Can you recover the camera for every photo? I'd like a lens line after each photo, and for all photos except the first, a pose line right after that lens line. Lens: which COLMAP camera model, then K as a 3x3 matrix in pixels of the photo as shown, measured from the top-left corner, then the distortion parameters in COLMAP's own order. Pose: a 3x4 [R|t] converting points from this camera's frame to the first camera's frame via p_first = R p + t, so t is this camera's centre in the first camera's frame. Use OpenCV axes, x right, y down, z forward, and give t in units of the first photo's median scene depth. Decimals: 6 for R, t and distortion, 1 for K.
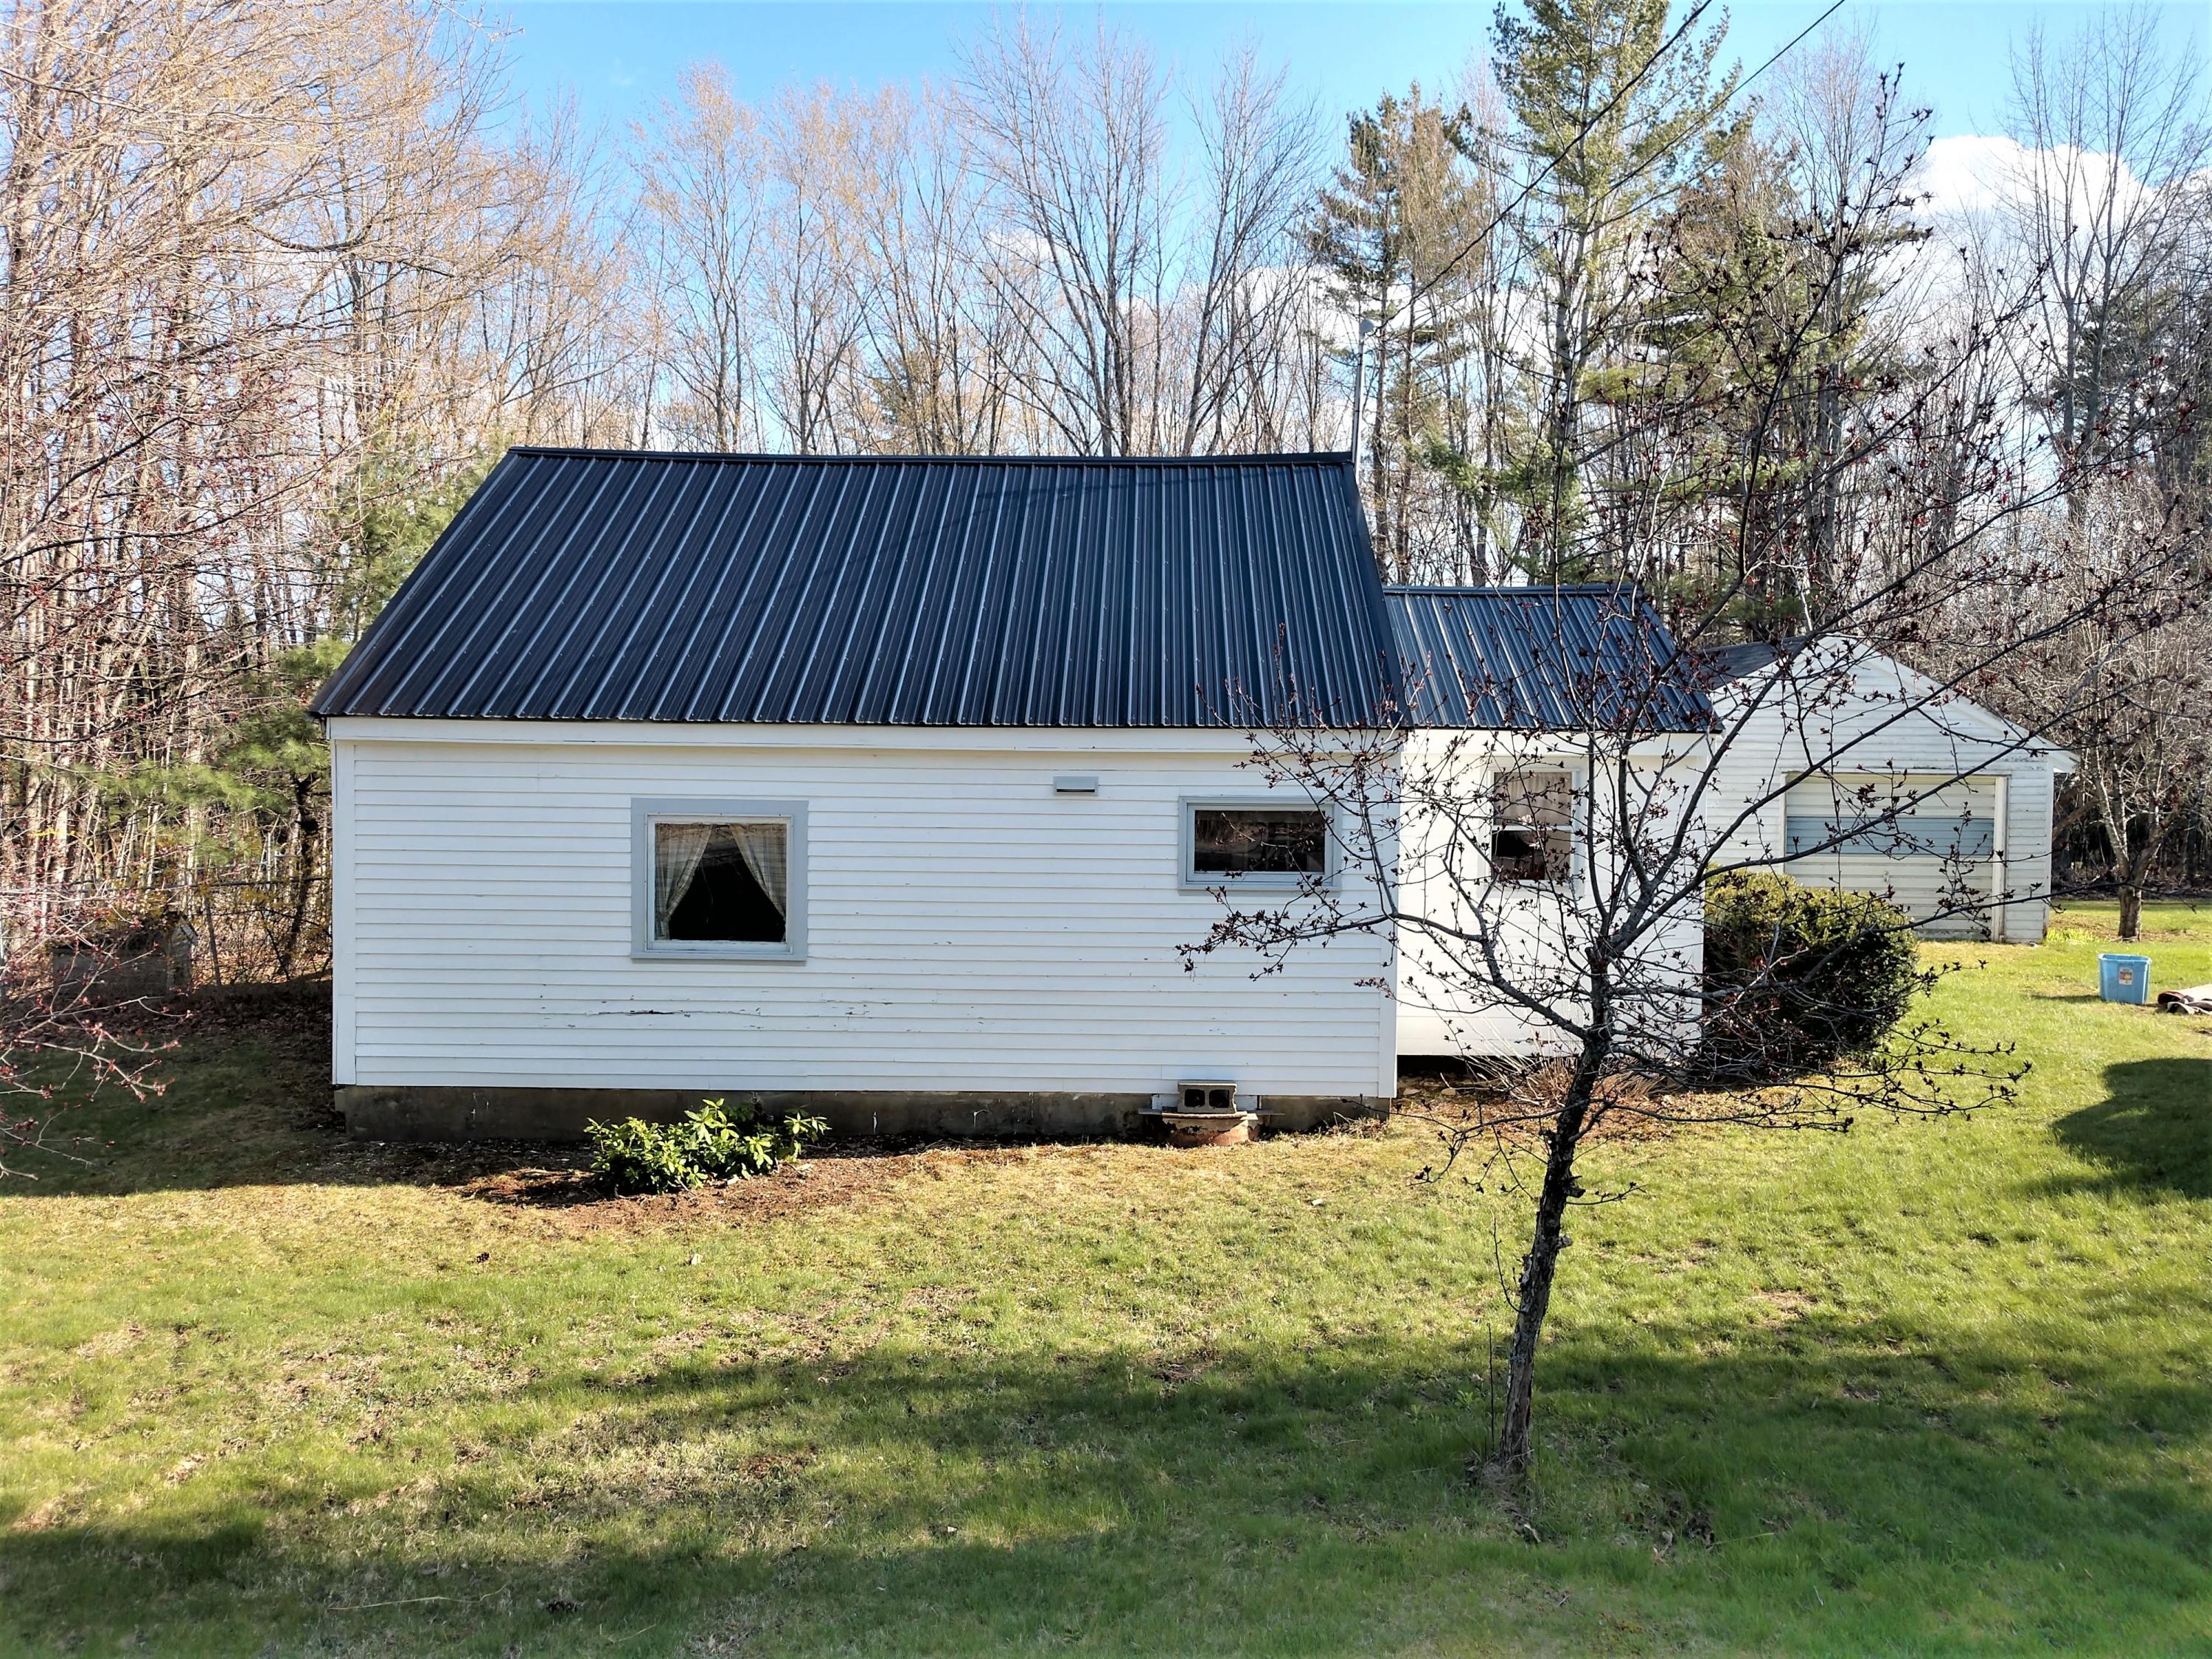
lens RADIAL K [[1433.1, 0, 1106.0], [0, 1433.1, 829.5], [0, 0, 1]] dist [0.004104, 0.001694]
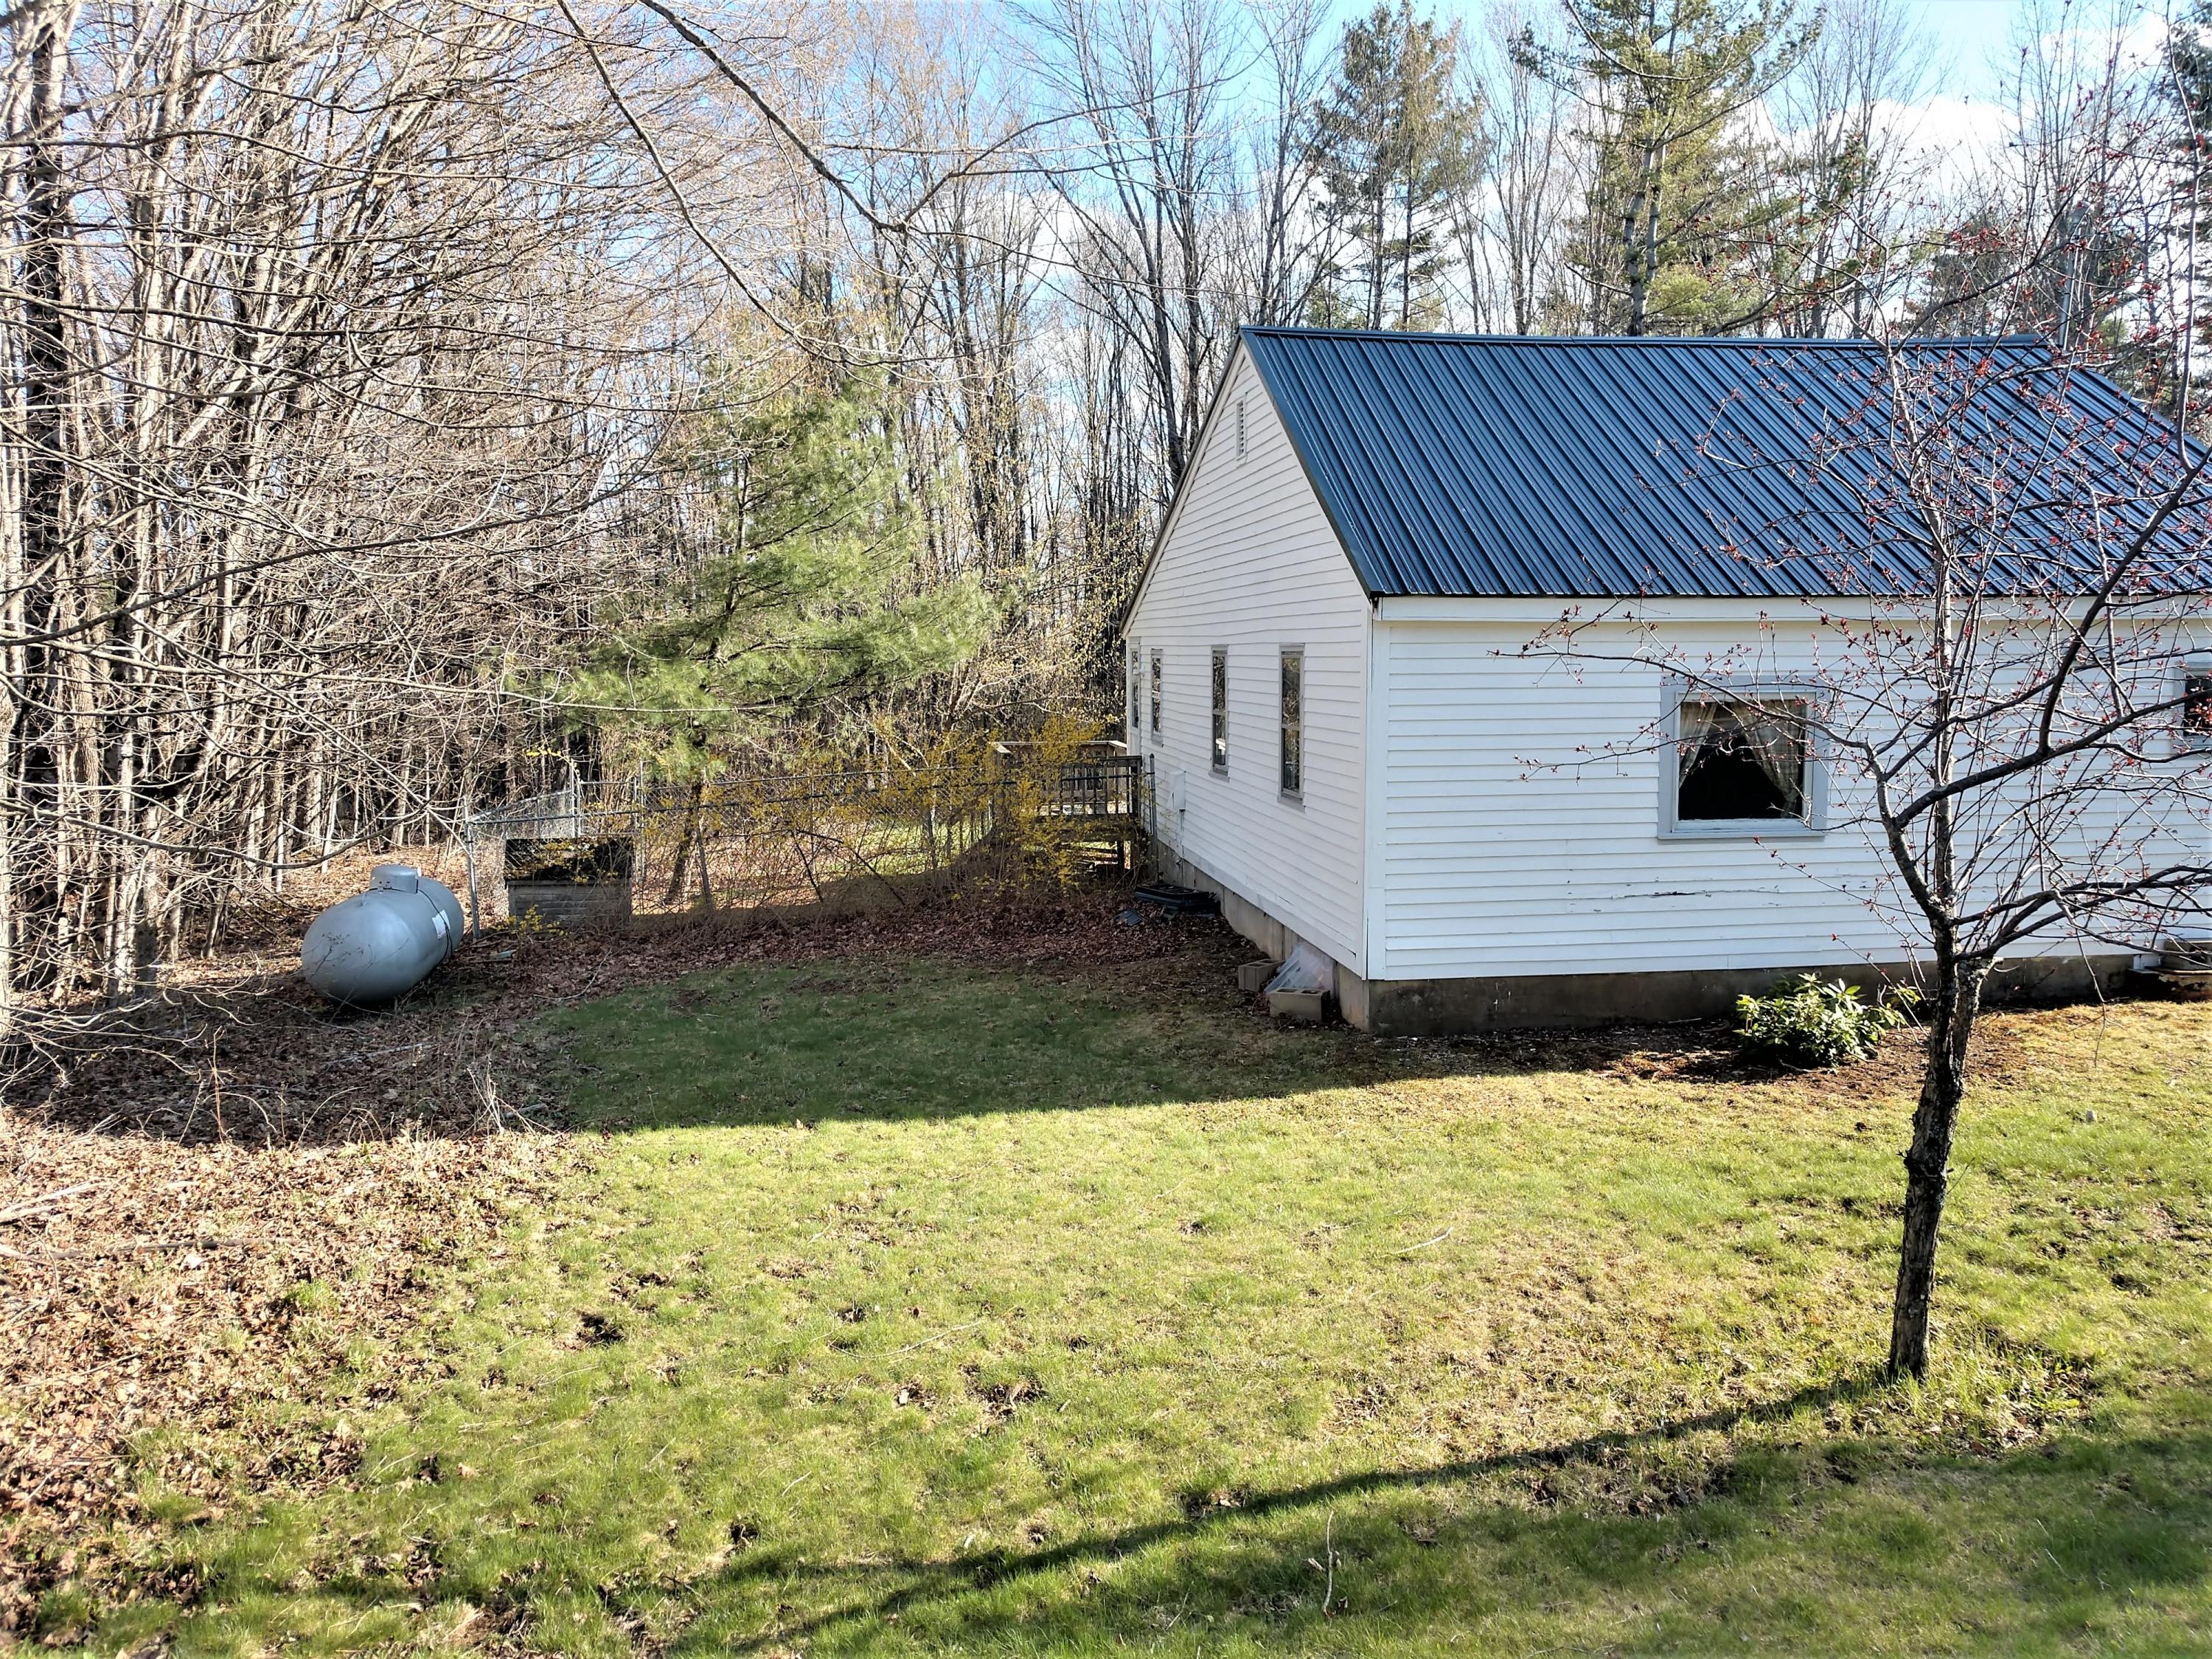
lens RADIAL K [[1433.1, 0, 1106.0], [0, 1433.1, 829.5], [0, 0, 1]] dist [0.004104, 0.001694]
pose [[0.989925, -0.029470, 0.138492, -0.839075], [0.022520, 0.998420, 0.051485, 0.023677], [-0.139791, -0.047847, 0.989024, 0.080692]]
